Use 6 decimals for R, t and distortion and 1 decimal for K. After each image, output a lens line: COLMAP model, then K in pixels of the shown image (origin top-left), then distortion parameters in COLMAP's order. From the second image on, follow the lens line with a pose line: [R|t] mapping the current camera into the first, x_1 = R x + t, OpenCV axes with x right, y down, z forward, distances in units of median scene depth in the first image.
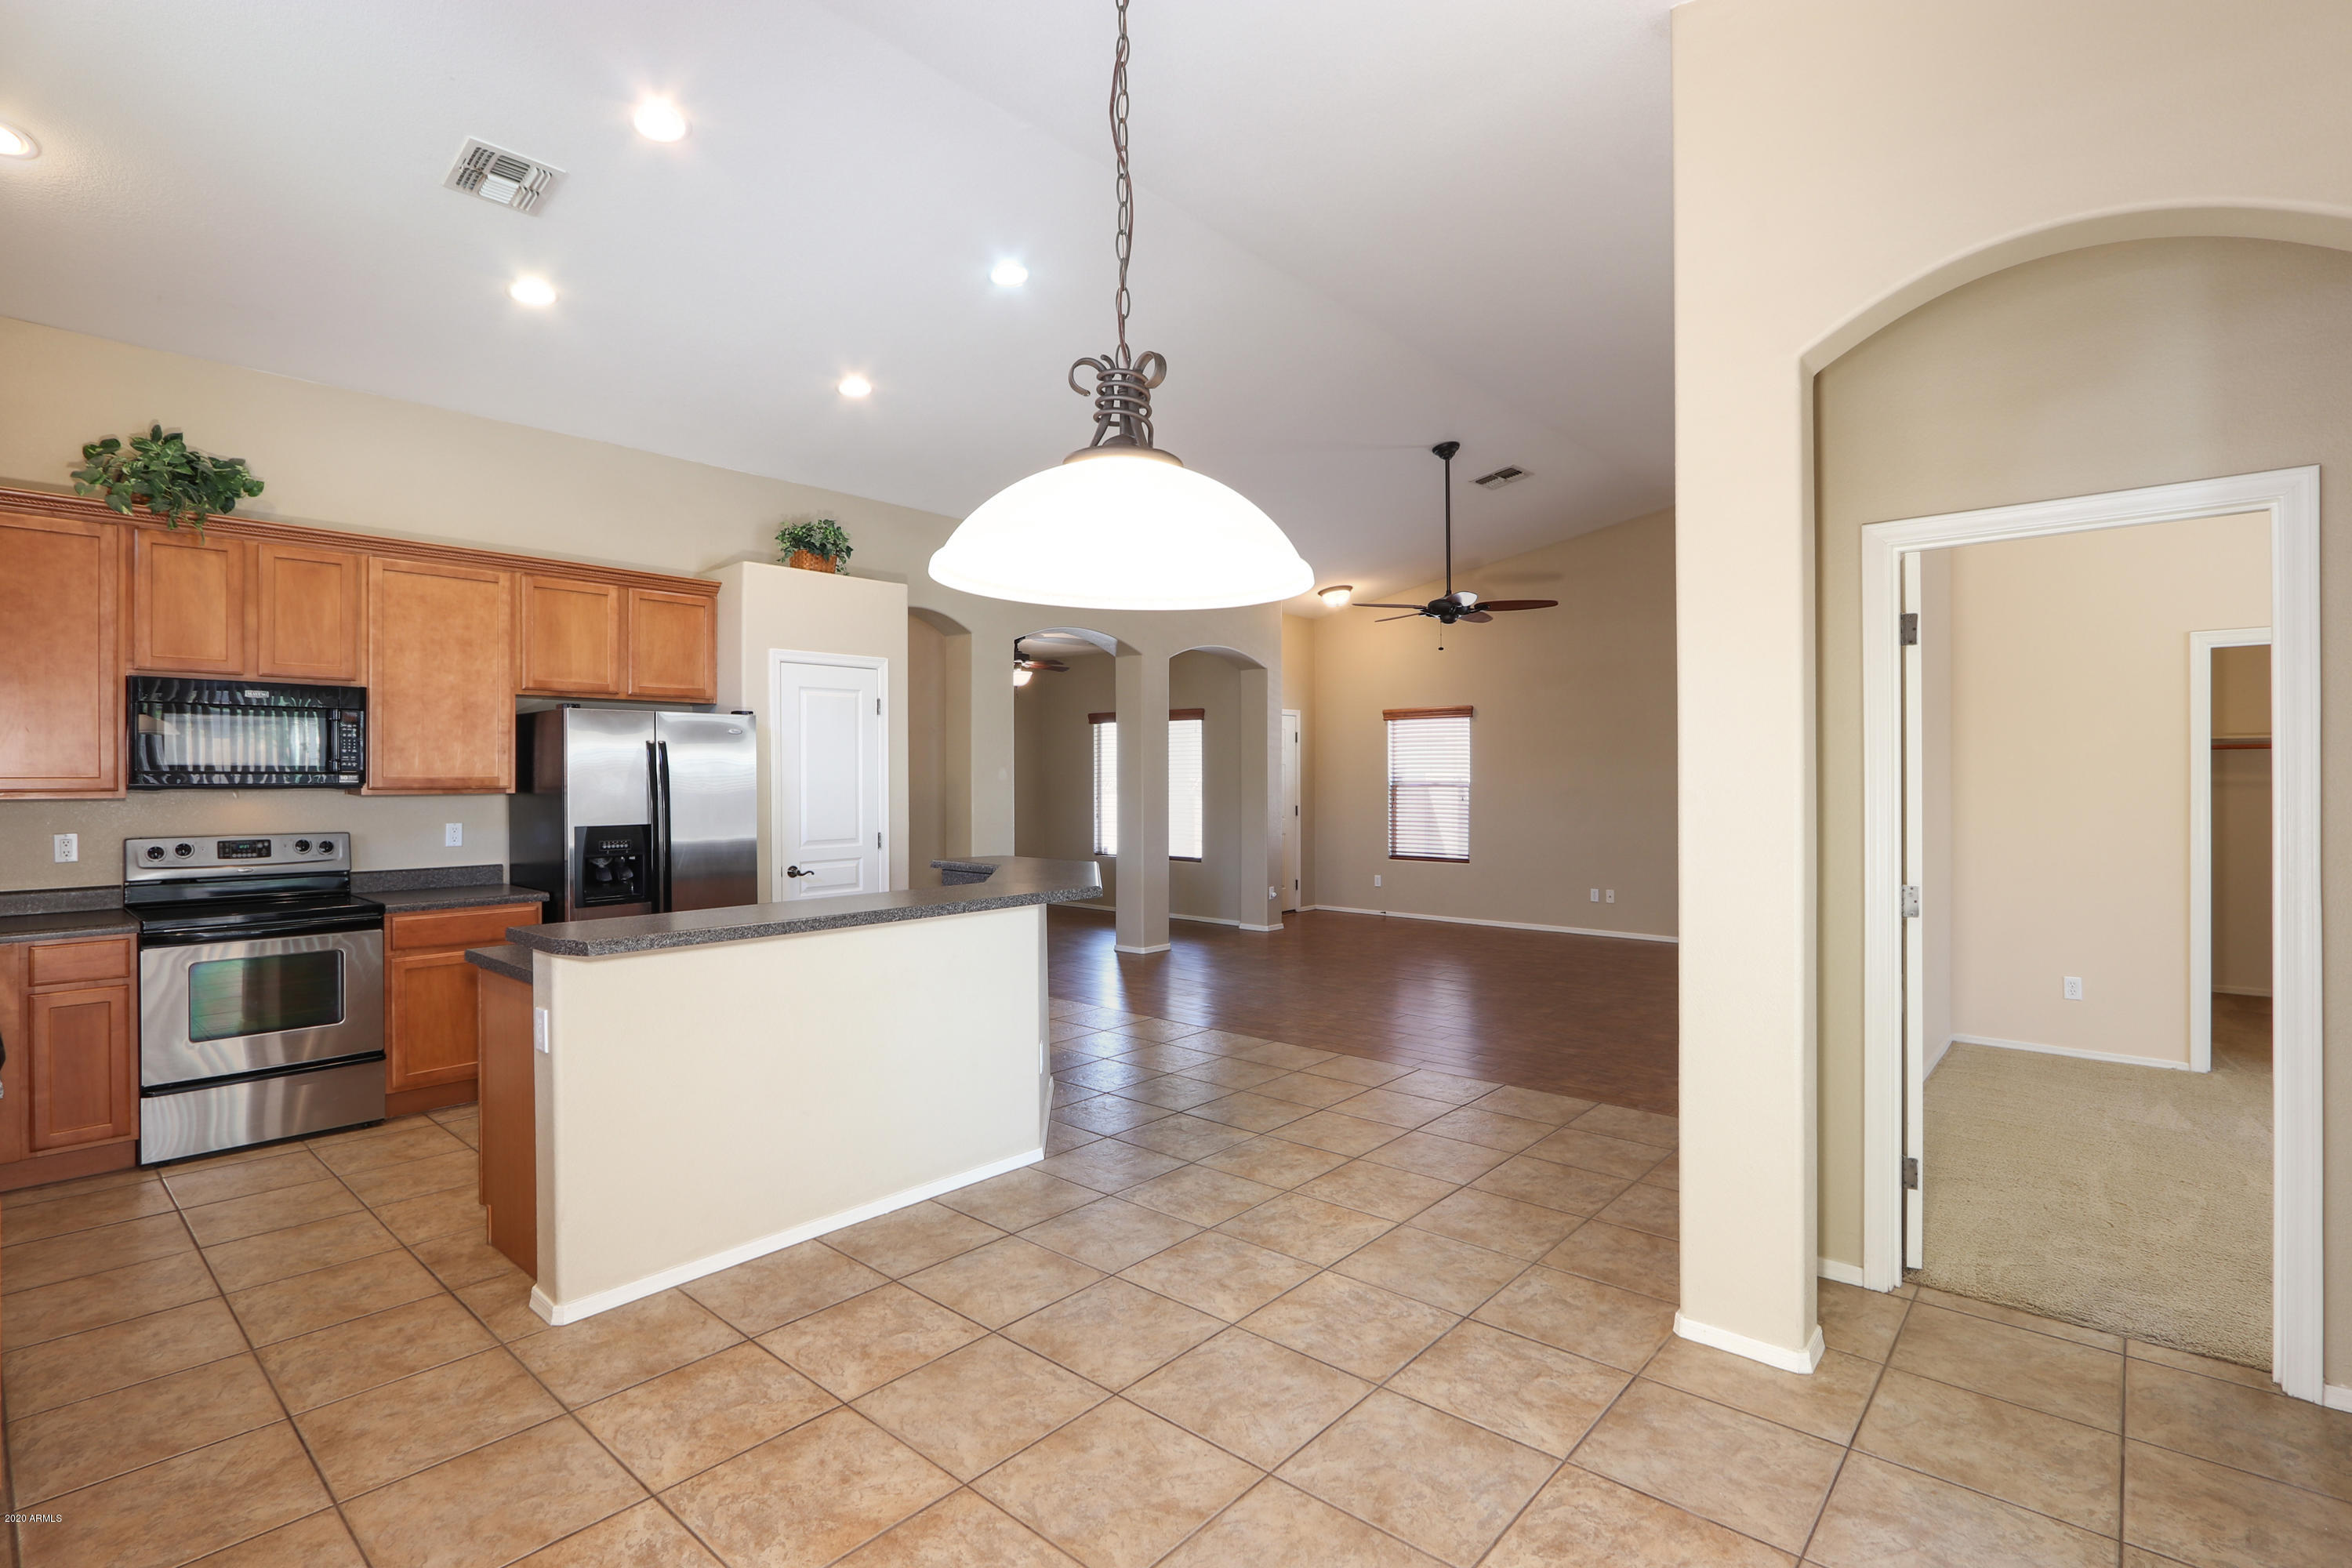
lens RADIAL K [[1114.0, 0, 1177.0], [0, 1114.0, 775.1], [0, 0, 1]] dist [-0.014142, 0.001055]
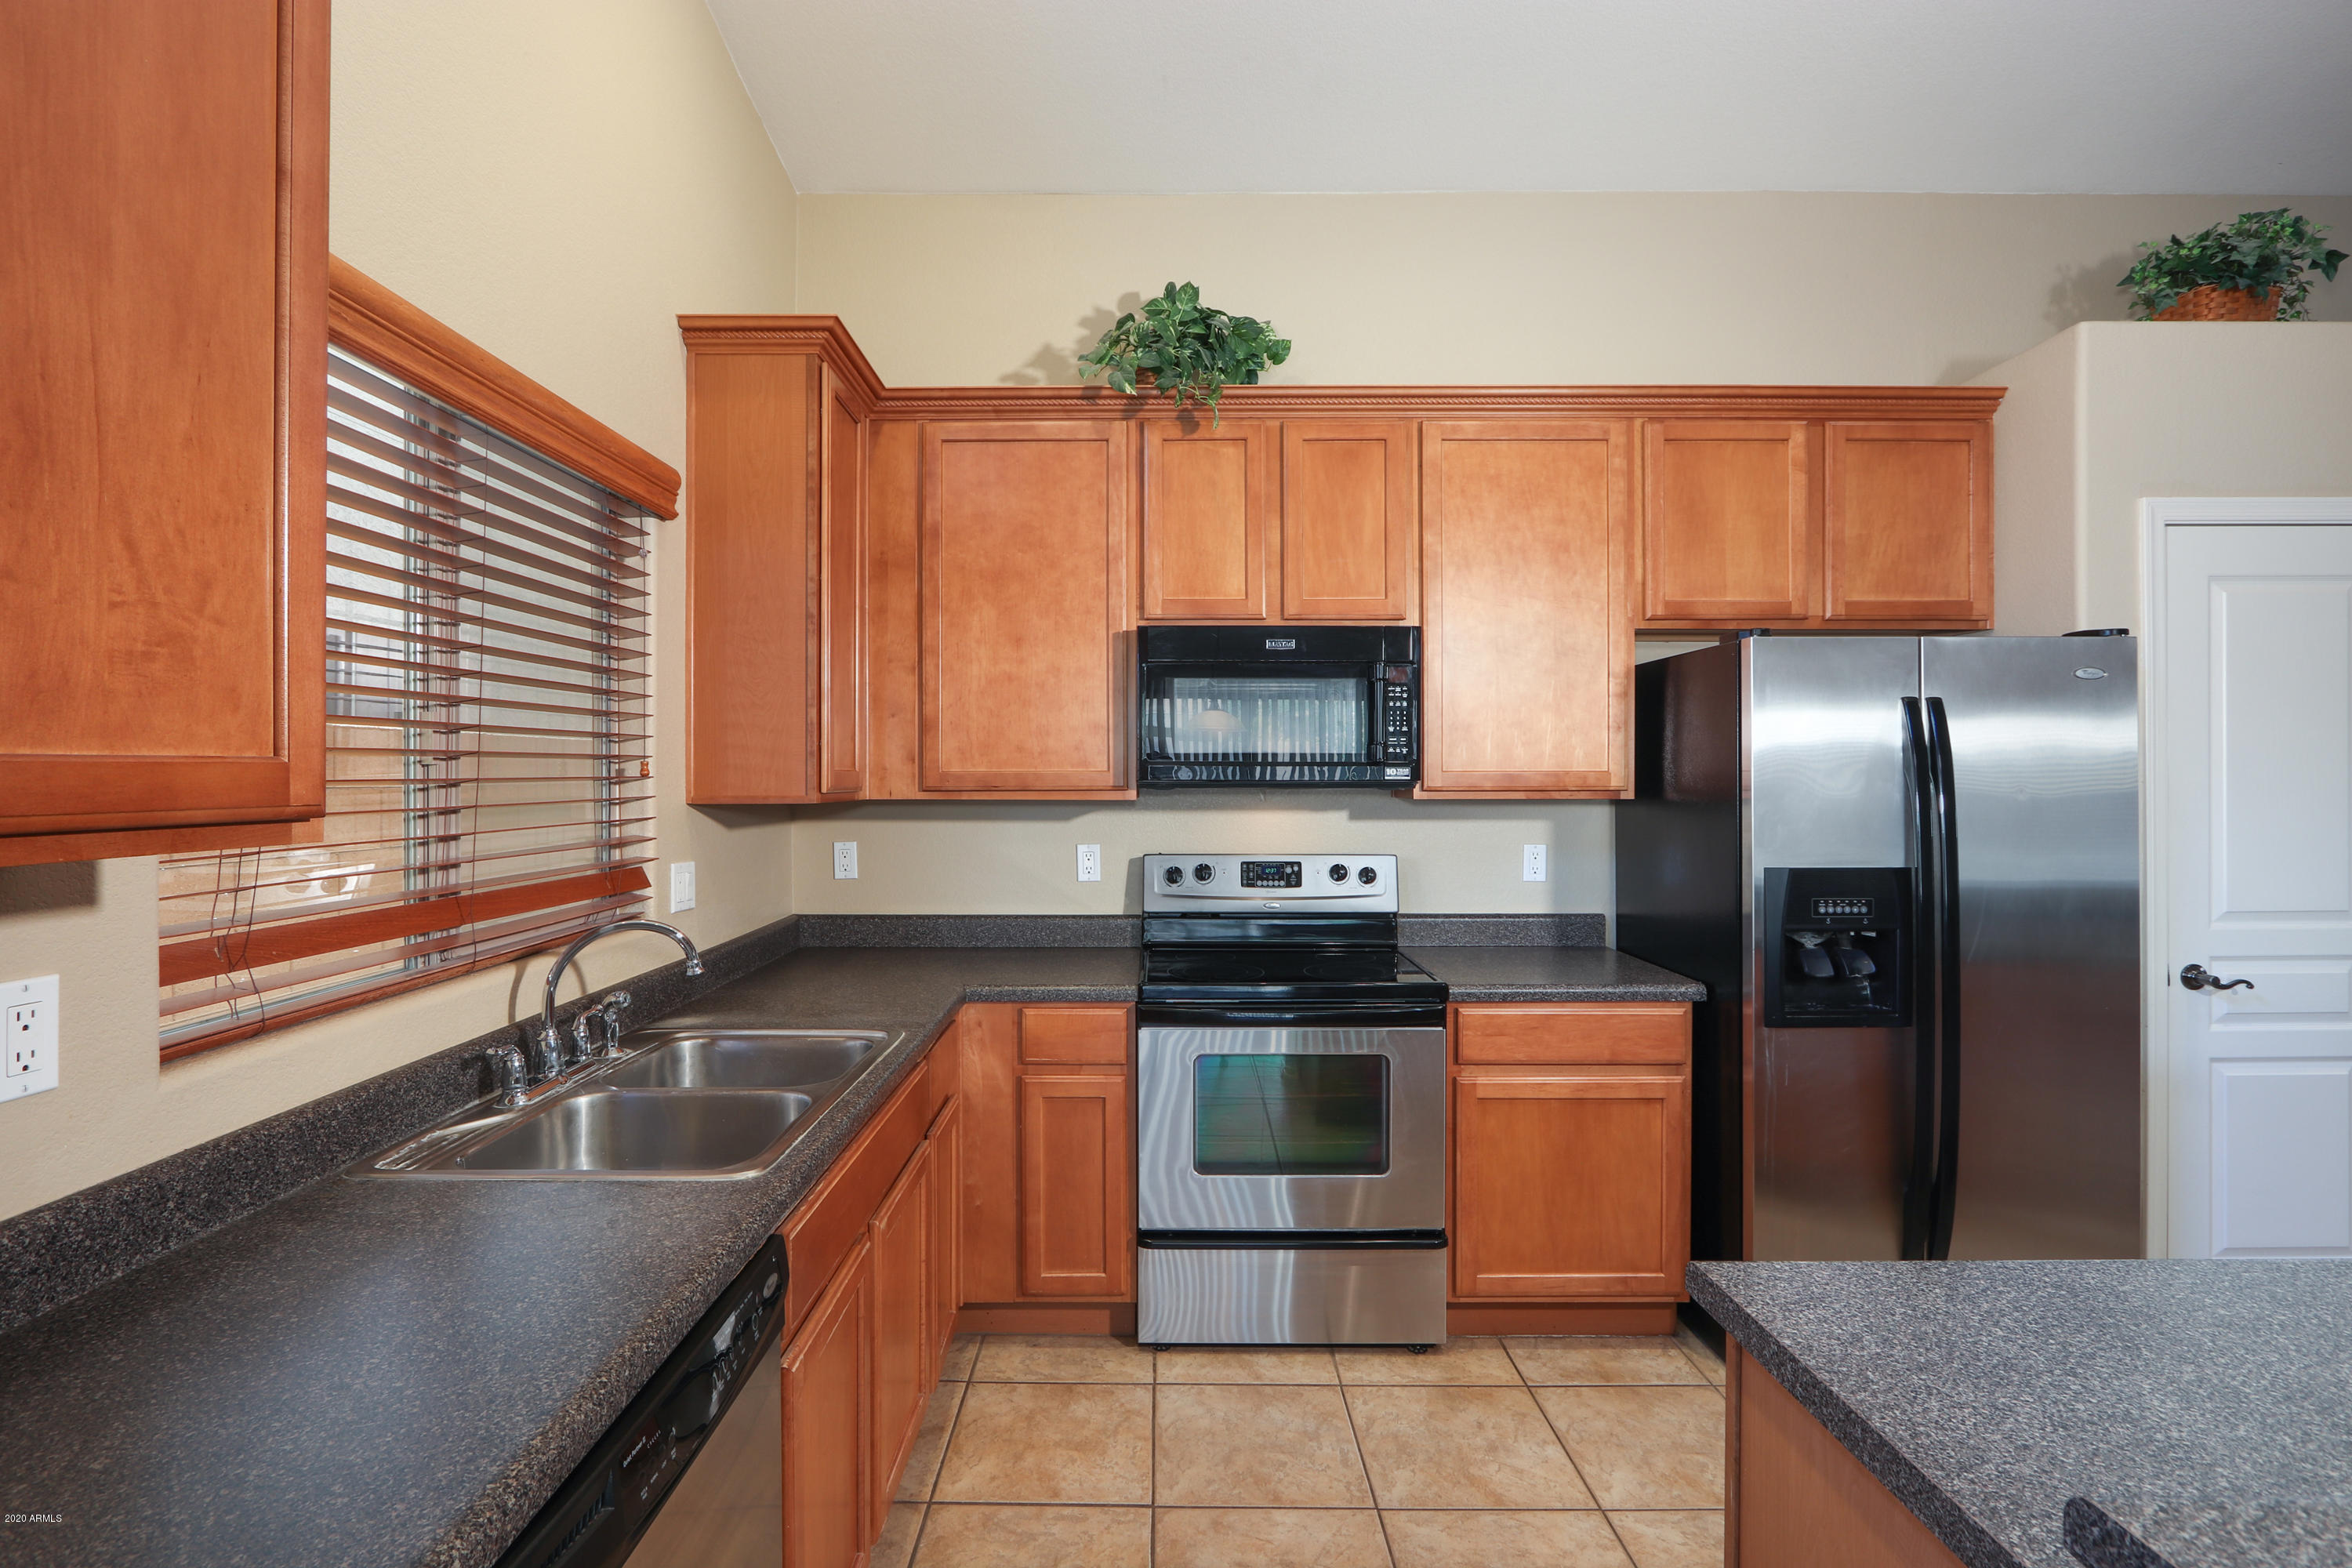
lens RADIAL K [[1114.0, 0, 1117.8], [0, 1114.0, 770.5], [0, 0, 1]] dist [-0.014142, 0.001055]
pose [[0.640449, -0.002550, -0.767996, -0.371607], [-0.000996, 0.999991, -0.004150, 0.004330], [0.768000, 0.003422, 0.640441, 0.482098]]
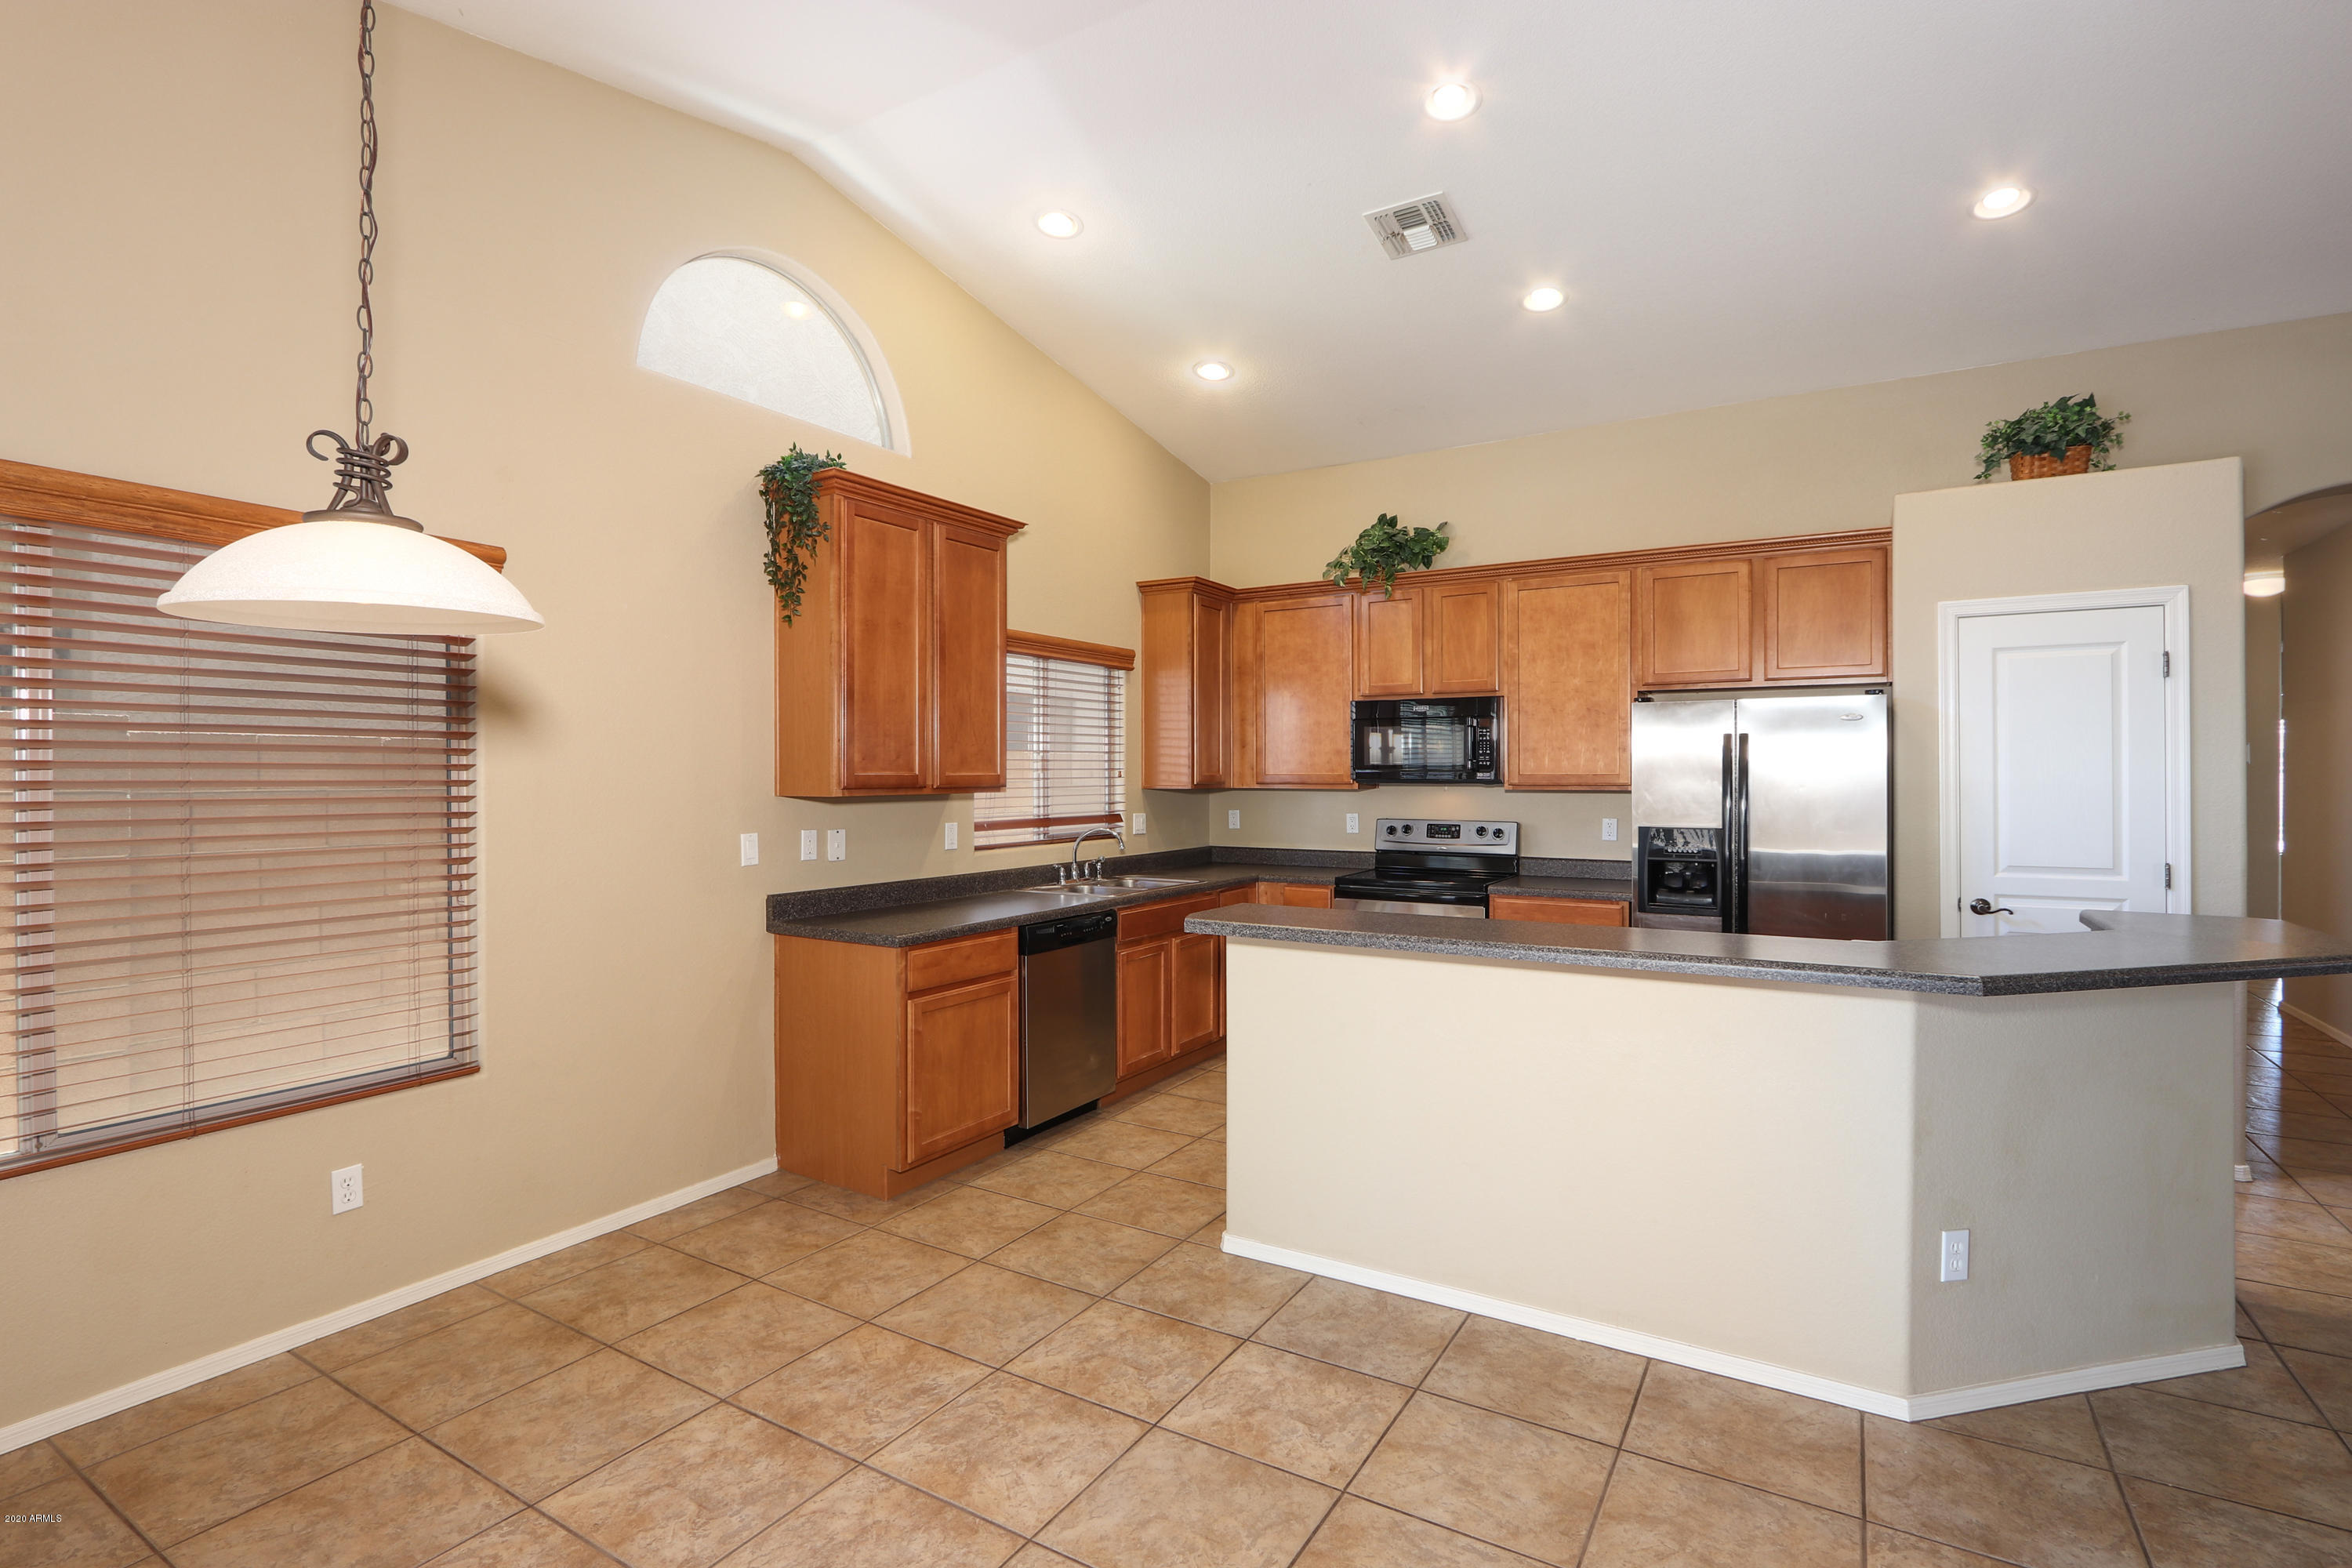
lens RADIAL K [[1114.0, 0, 1148.6], [0, 1114.0, 782.3], [0, 0, 1]] dist [-0.014142, 0.001055]
pose [[0.163528, 0.008640, -0.986501, 0.359349], [-0.000909, 0.999963, 0.008608, 0.000471], [0.986538, -0.000511, 0.163529, 0.466522]]
